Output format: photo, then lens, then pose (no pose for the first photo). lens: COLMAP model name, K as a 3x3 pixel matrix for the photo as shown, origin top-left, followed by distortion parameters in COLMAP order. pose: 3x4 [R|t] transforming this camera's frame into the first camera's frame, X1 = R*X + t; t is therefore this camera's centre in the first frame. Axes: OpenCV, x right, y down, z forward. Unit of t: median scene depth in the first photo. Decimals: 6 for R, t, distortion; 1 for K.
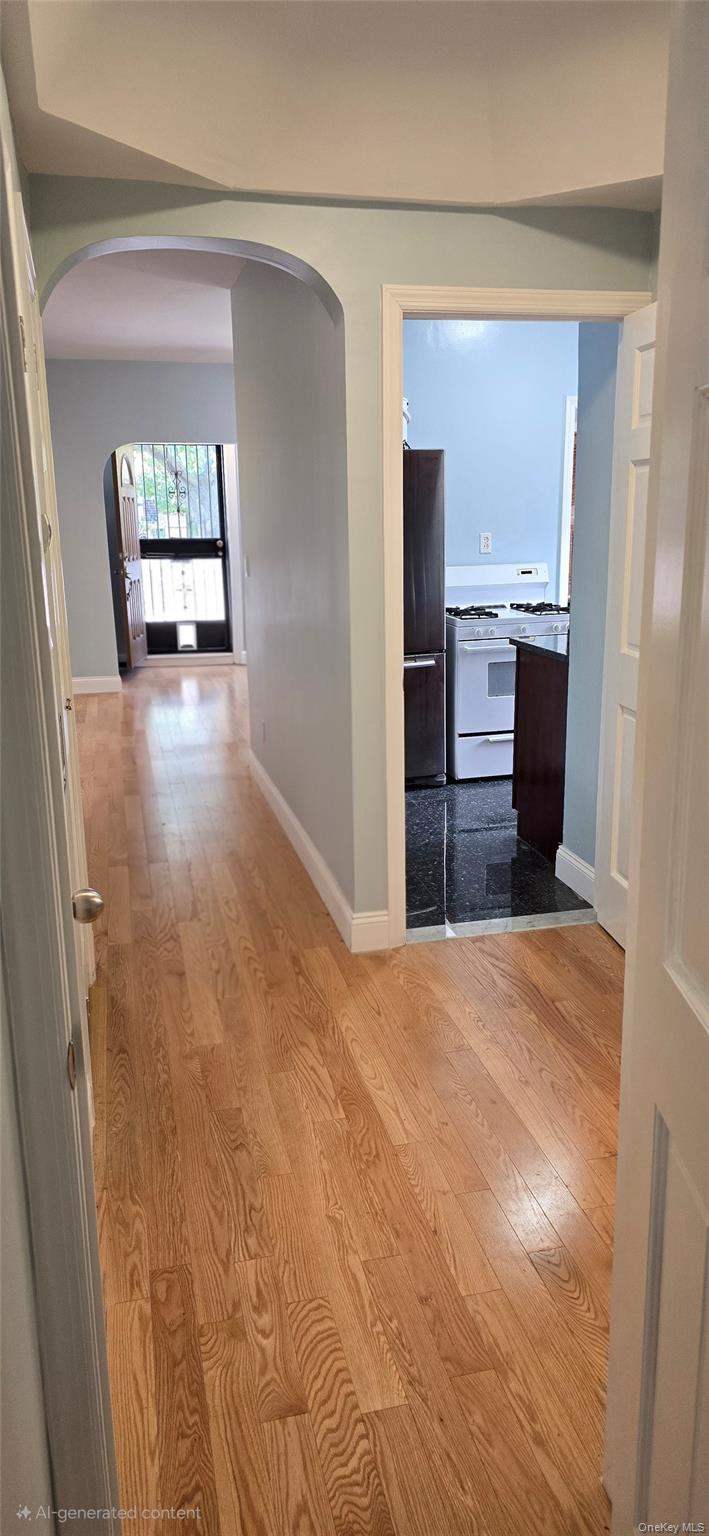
lens RADIAL K [[978.3, 0, 354.1], [0, 978.3, 765.5], [0, 0, 1]] dist [0.010147, 0.000206]
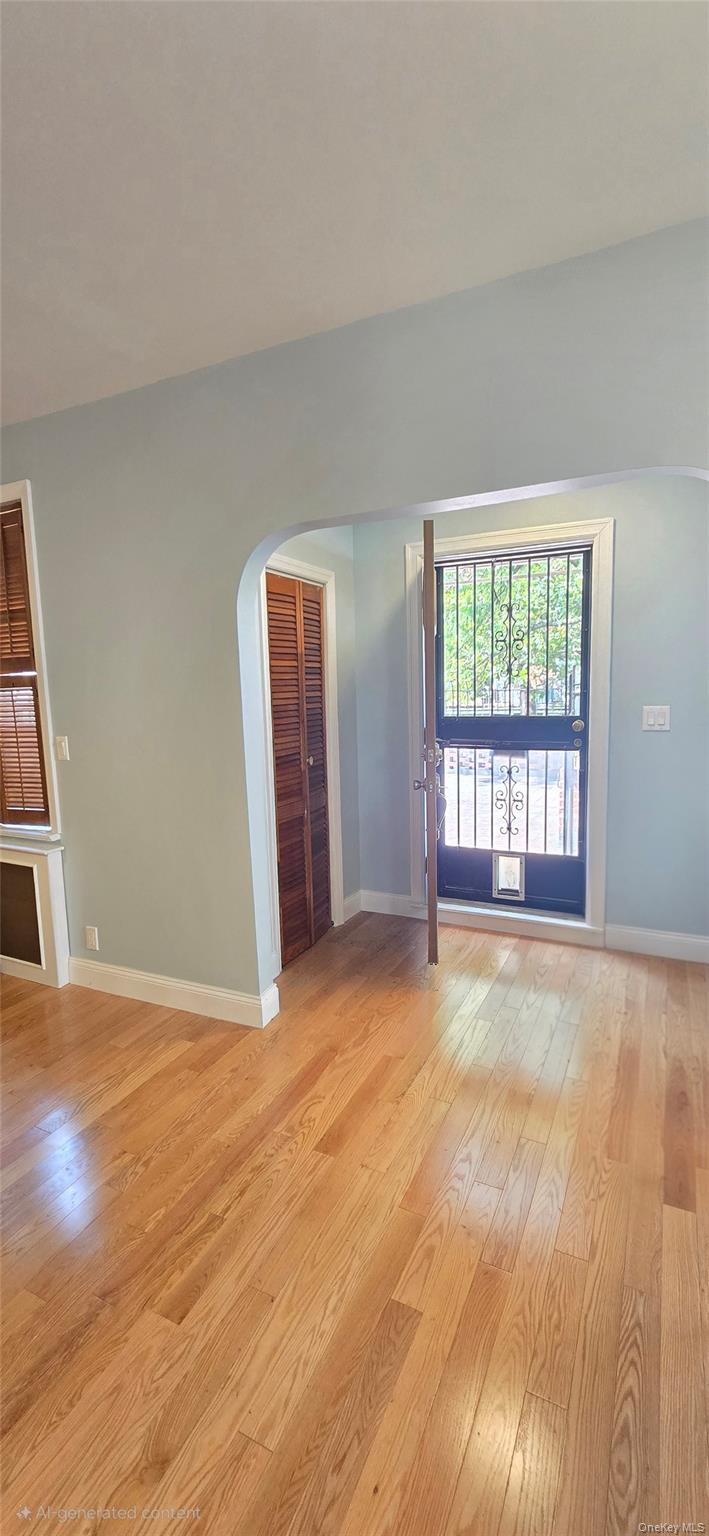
lens RADIAL K [[618.1, 0, 356.5], [0, 618.1, 764.7], [0, 0, 1]] dist [-0.000426, -0.000277]
pose [[0.774026, 0.070586, -0.629207, -0.010482], [-0.135968, 0.989112, -0.056301, -0.167176], [0.618383, 0.129131, 0.775196, 0.648840]]
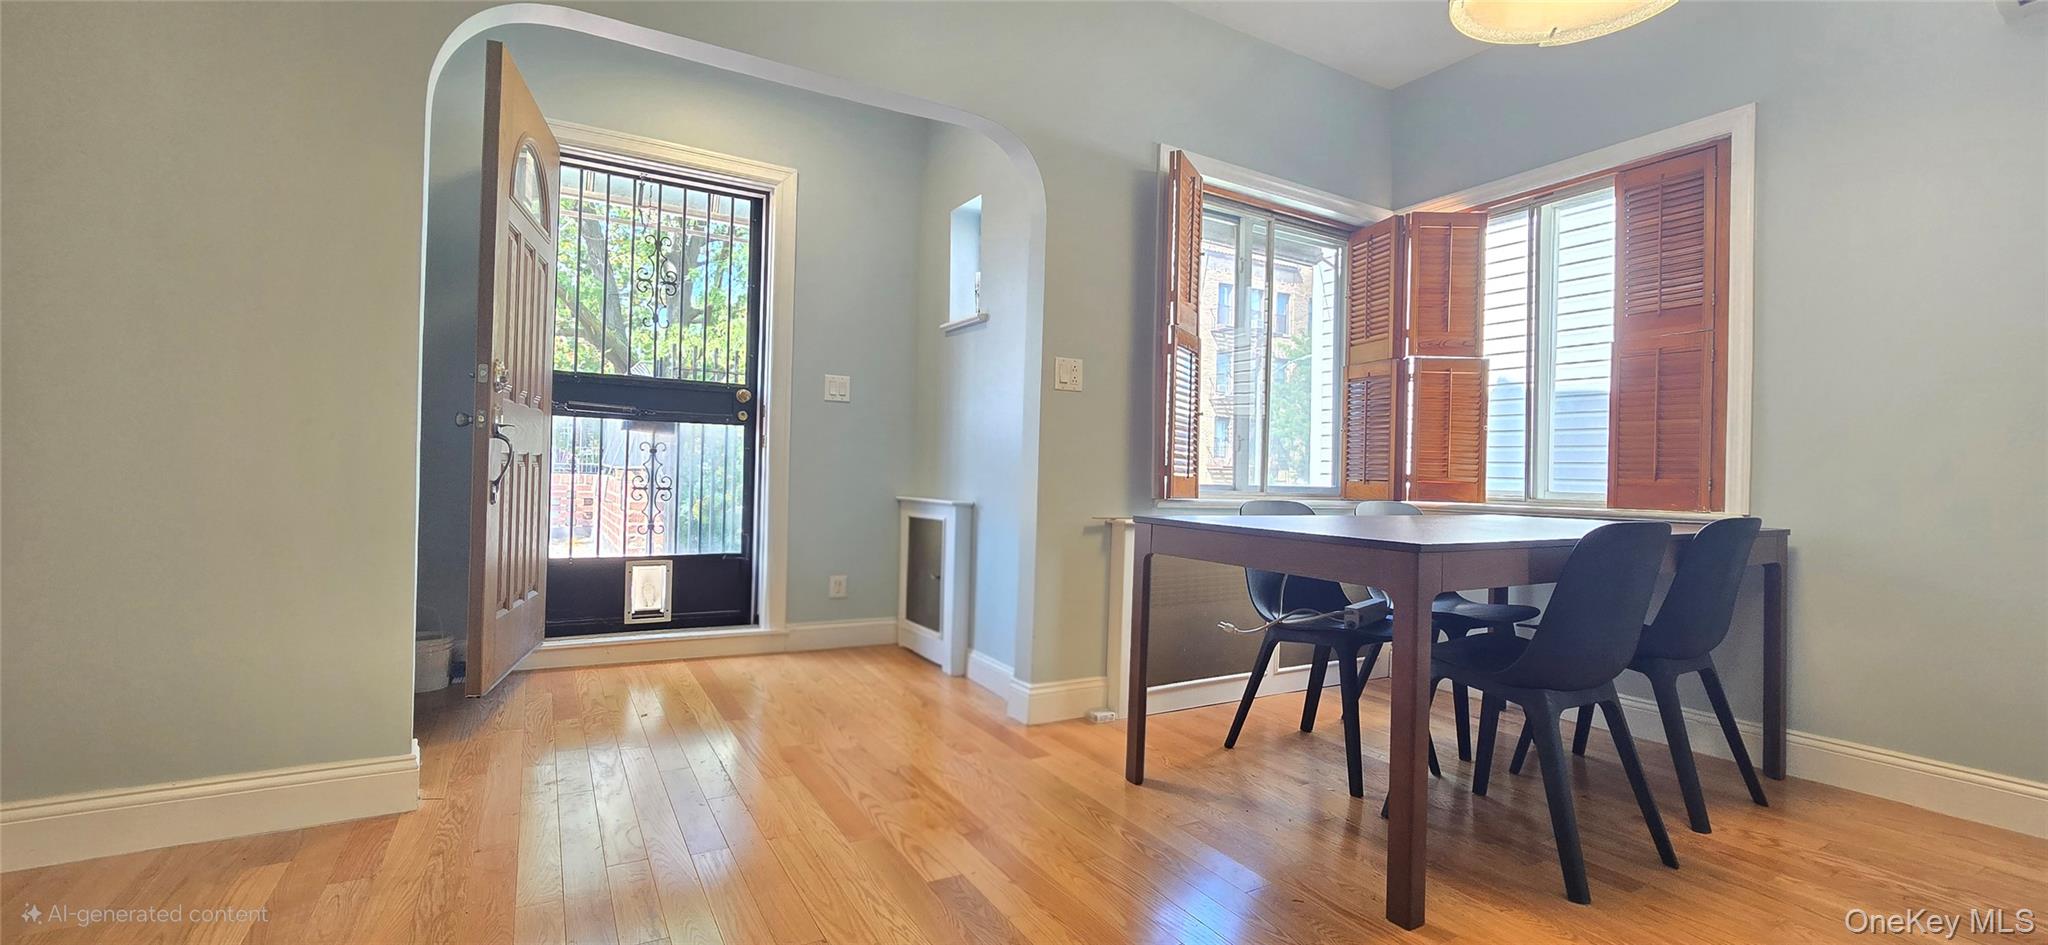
lens RADIAL K [[824.2, 0, 1024.7], [0, 824.2, 458.7], [0, 0, 1]] dist [-0.000426, -0.000277]
pose [[0.955957, 0.050591, 0.289115, -0.120535], [0.023229, 0.968903, -0.246350, -0.095312], [-0.292587, 0.242216, 0.925054, 0.597616]]
